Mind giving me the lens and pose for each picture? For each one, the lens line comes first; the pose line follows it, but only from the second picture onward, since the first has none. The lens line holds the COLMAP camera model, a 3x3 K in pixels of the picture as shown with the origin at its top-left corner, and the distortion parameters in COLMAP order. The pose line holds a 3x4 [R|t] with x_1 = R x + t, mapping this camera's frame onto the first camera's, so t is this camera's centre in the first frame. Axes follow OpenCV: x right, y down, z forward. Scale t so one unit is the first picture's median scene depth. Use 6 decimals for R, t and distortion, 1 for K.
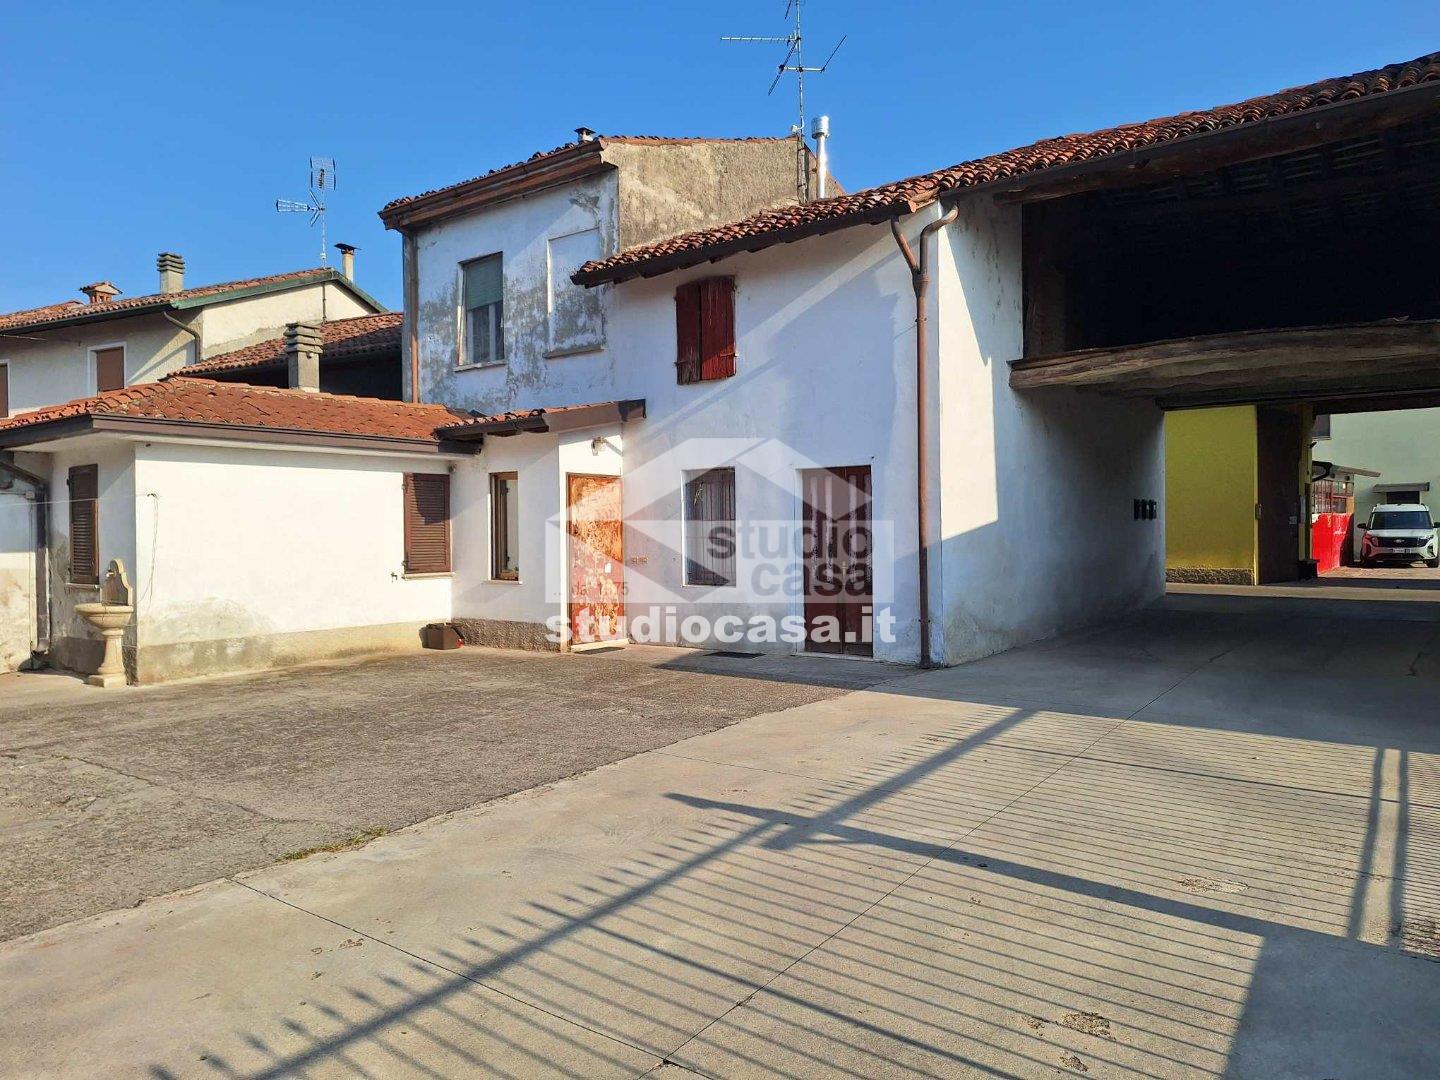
lens RADIAL K [[1016.2, 0, 714.3], [0, 1016.2, 539.5], [0, 0, 1]] dist [0.078025, 0.001866]
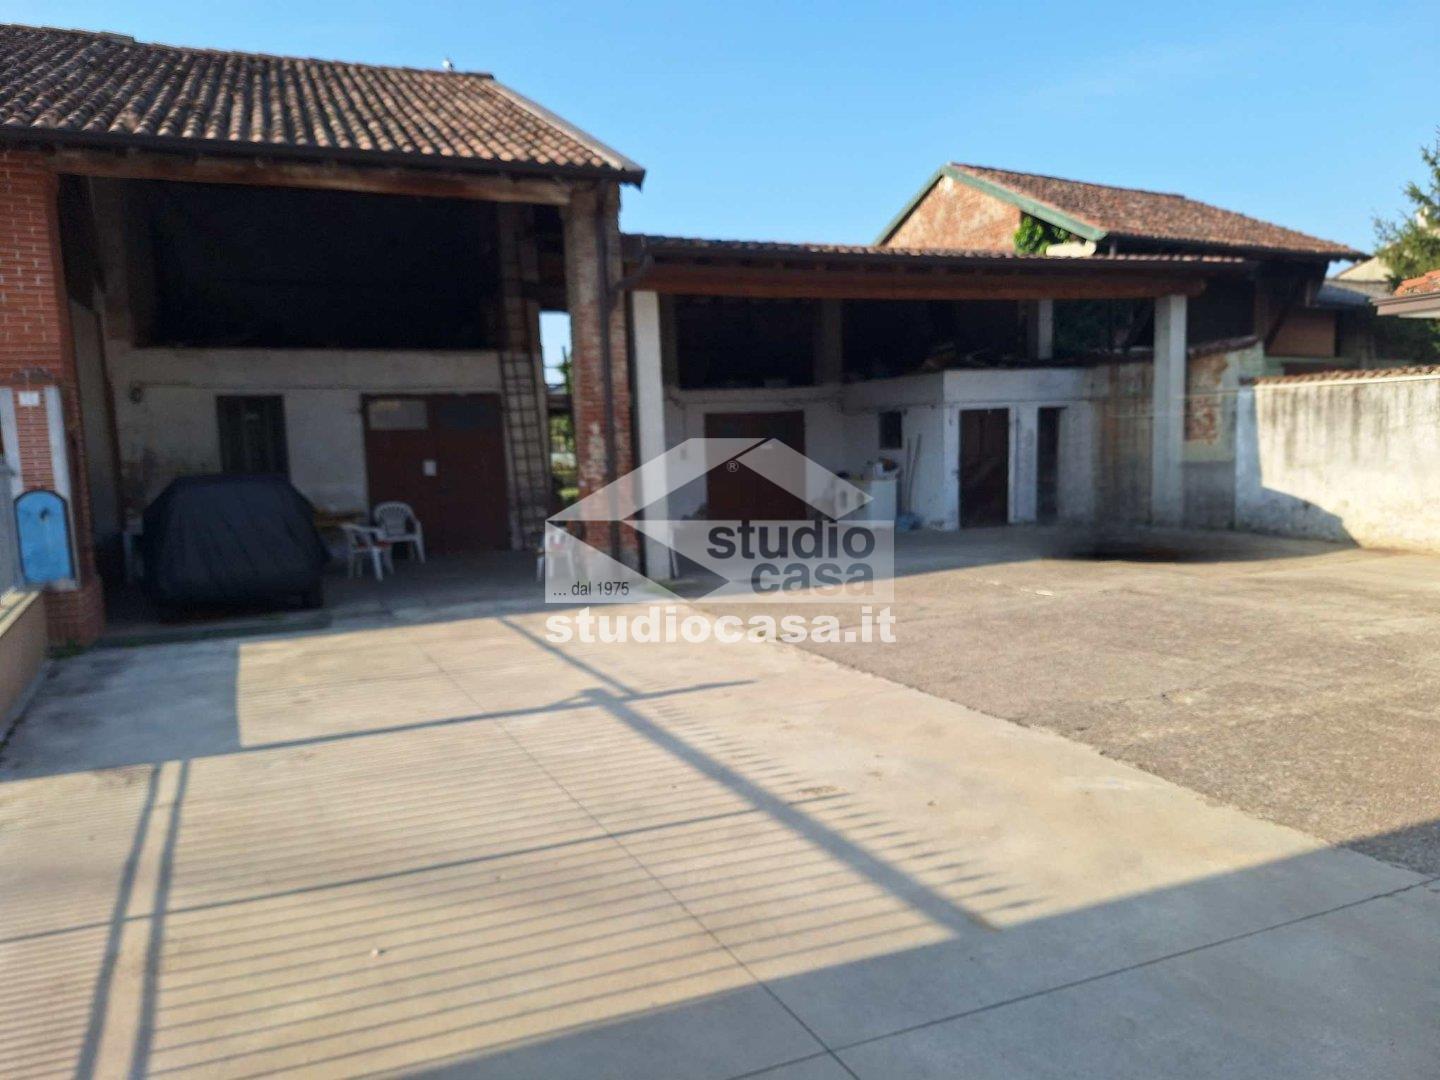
lens RADIAL K [[998.3, 0, 709.0], [0, 998.3, 544.5], [0, 0, 1]] dist [0.027873, -0.006571]
pose [[-0.501782, 0.115328, -0.857272, 1.021607], [0.026674, 0.992664, 0.117929, -0.037208], [0.864583, 0.036307, -0.501177, 1.688261]]
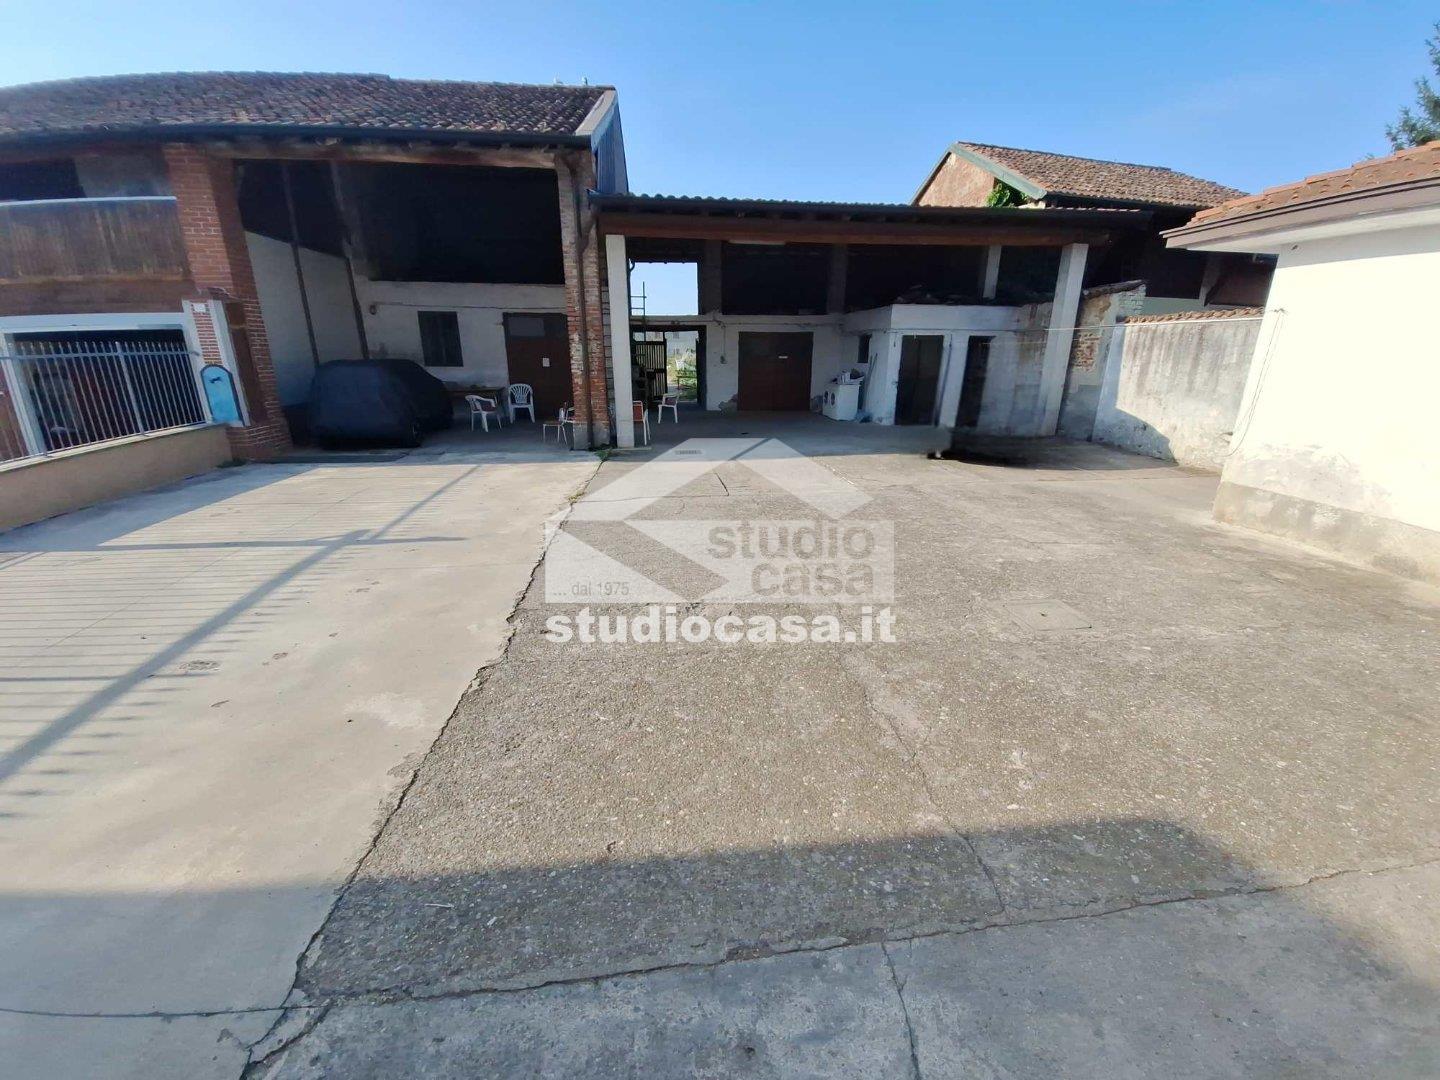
lens RADIAL K [[575.0, 0, 716.9], [0, 575.0, 525.8], [0, 0, 1]] dist [-0.012547, -0.002790]
pose [[-0.710122, 0.206061, -0.673250, 0.278867], [-0.009247, 0.953402, 0.301560, -0.021829], [0.704018, 0.220369, -0.675127, 2.022617]]
